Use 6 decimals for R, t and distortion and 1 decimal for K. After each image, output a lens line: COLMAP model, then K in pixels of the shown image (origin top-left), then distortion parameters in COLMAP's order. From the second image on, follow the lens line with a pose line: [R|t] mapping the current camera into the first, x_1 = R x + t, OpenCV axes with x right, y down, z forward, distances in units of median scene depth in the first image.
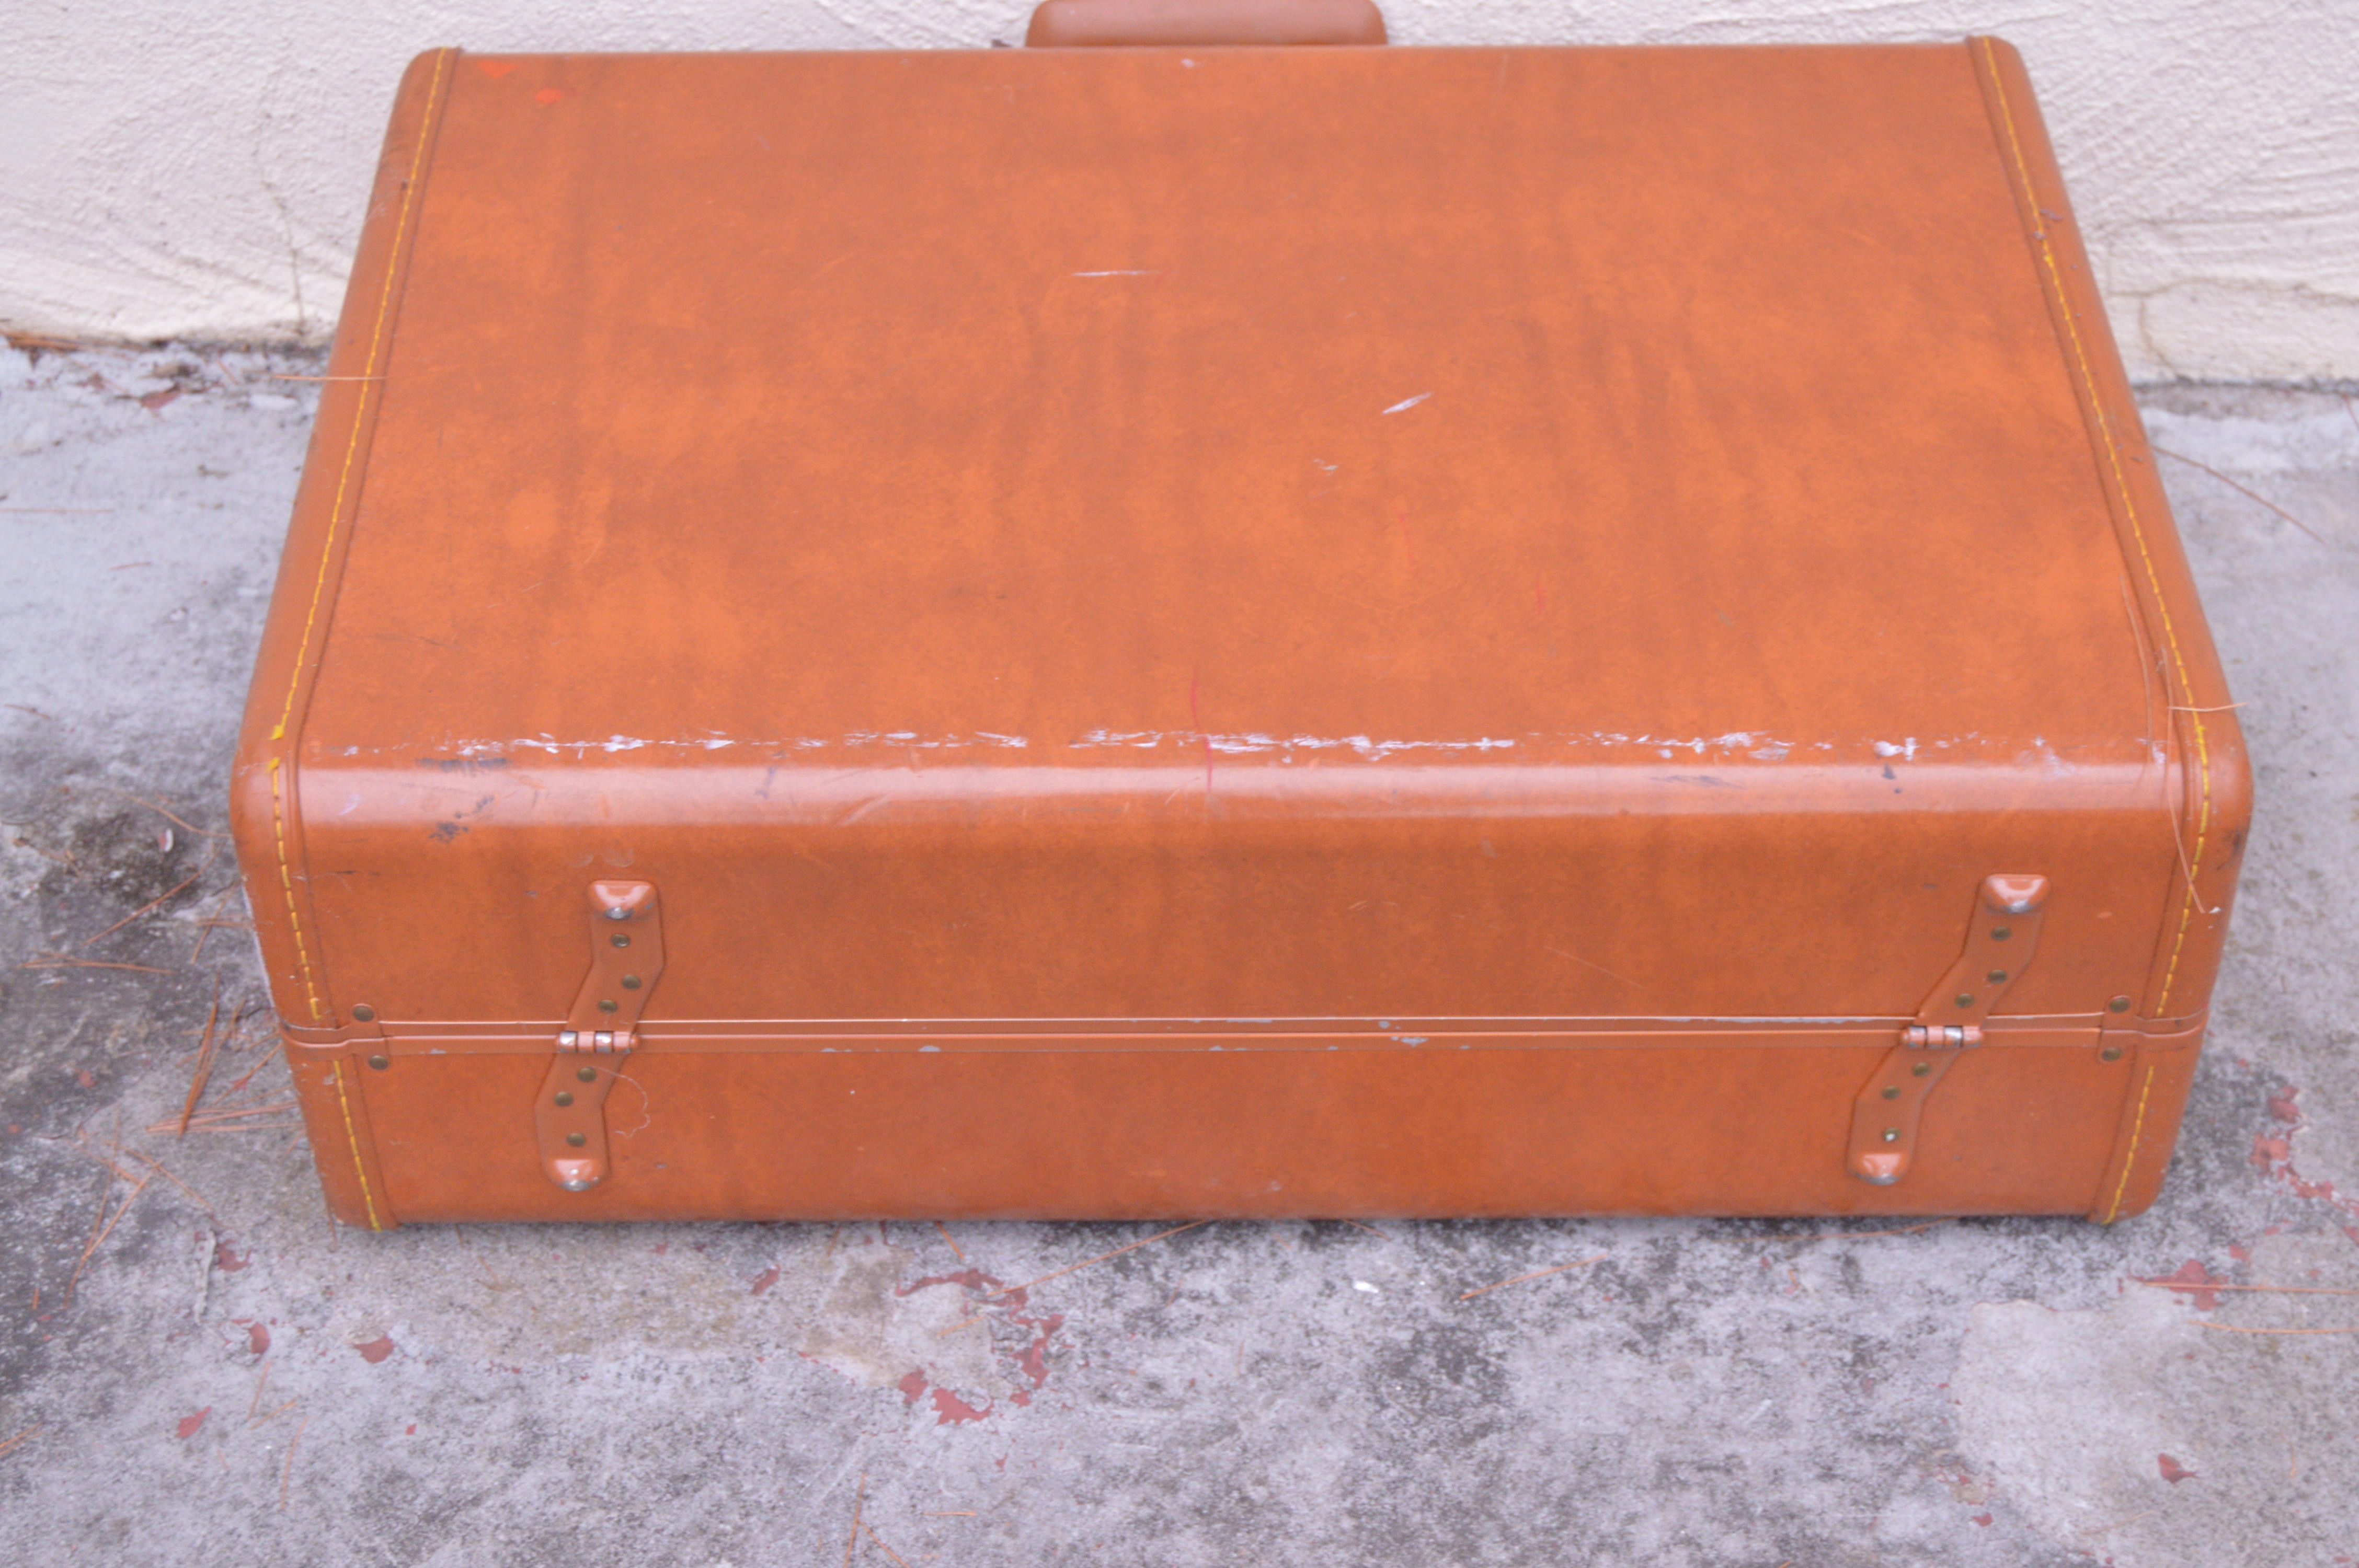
lens RADIAL K [[3991.2, 0, 1179.5], [0, 3991.2, 784.0], [0, 0, 1]] dist [-0.021124, -0.068118]
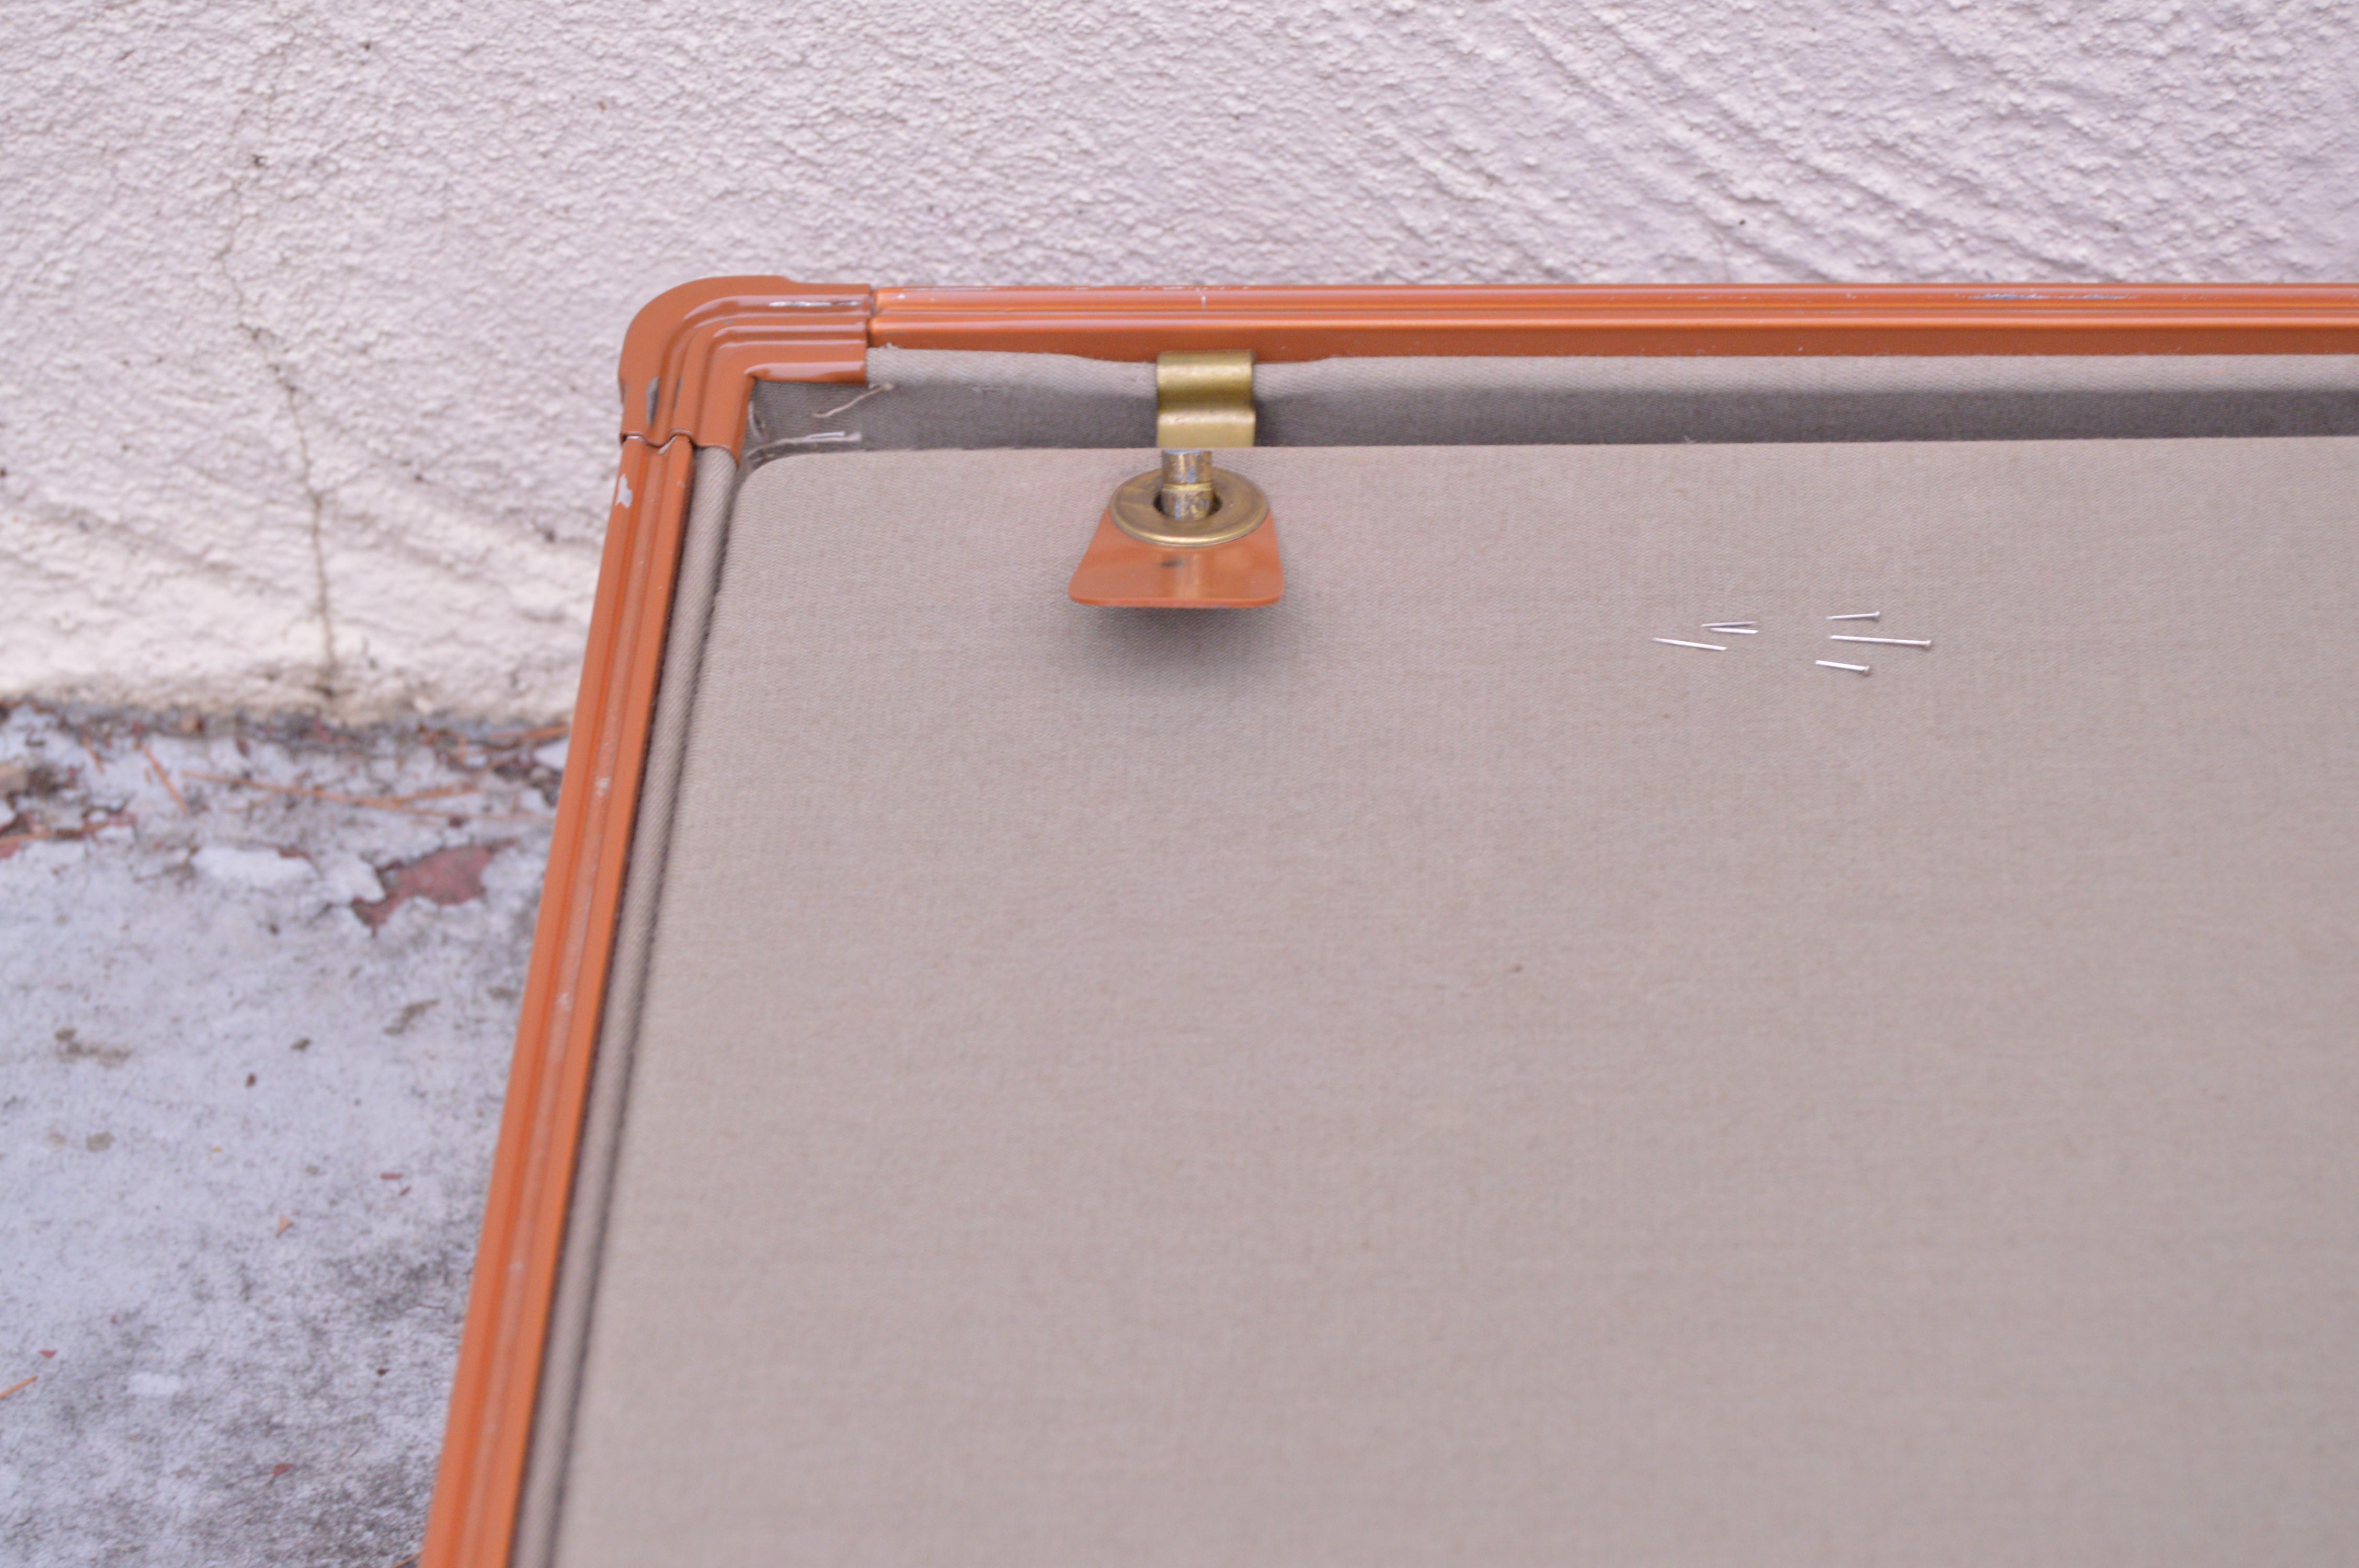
lens RADIAL K [[5315.1, 0, 1179.5], [0, 5315.1, 784.0], [0, 0, 1]] dist [-0.041939, -0.123727]
pose [[0.996650, 0.022628, -0.078587, -0.104508], [-0.027339, 0.997860, -0.059405, -0.085252], [0.077074, 0.061354, 0.995136, 0.537422]]
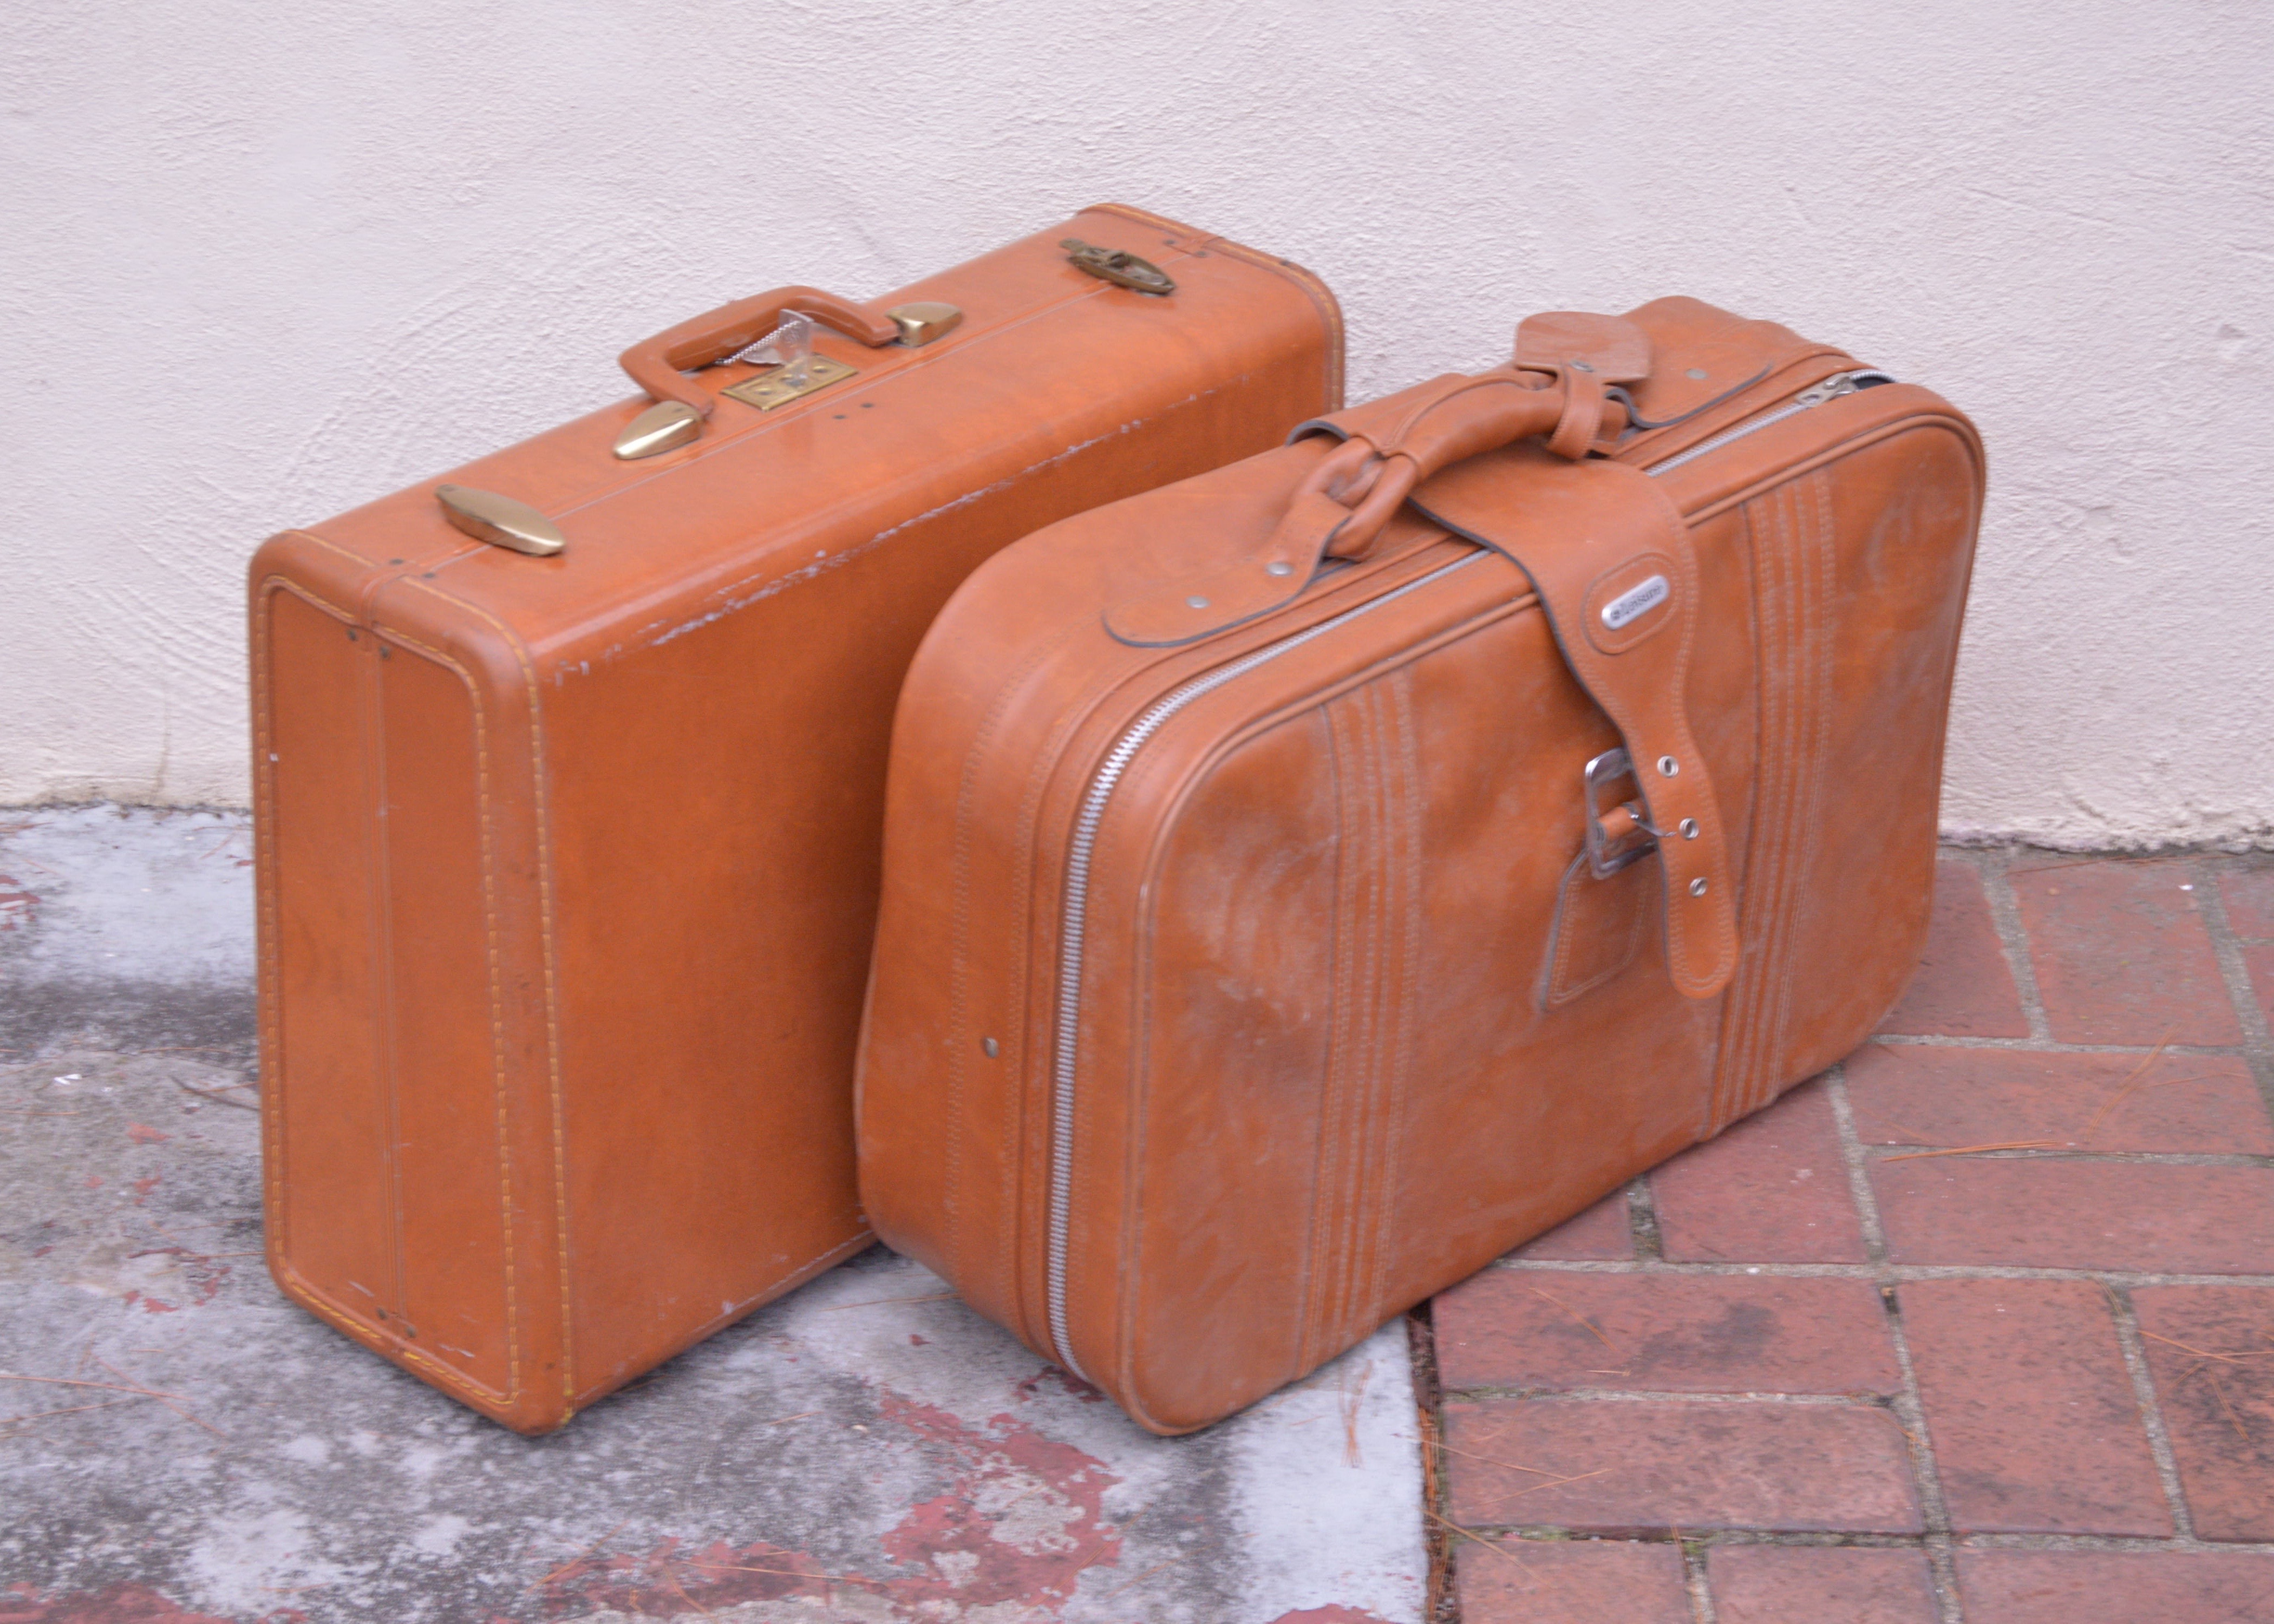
lens RADIAL K [[5657.5, 0, 1137.0], [0, 5657.5, 812.0], [0, 0, 1]] dist [0.000040, -0.472610]
pose [[0.999054, 0.017263, 0.039924, 0.214722], [-0.004398, 0.953257, -0.302130, 0.579383], [-0.043274, 0.301668, 0.952430, -1.087967]]
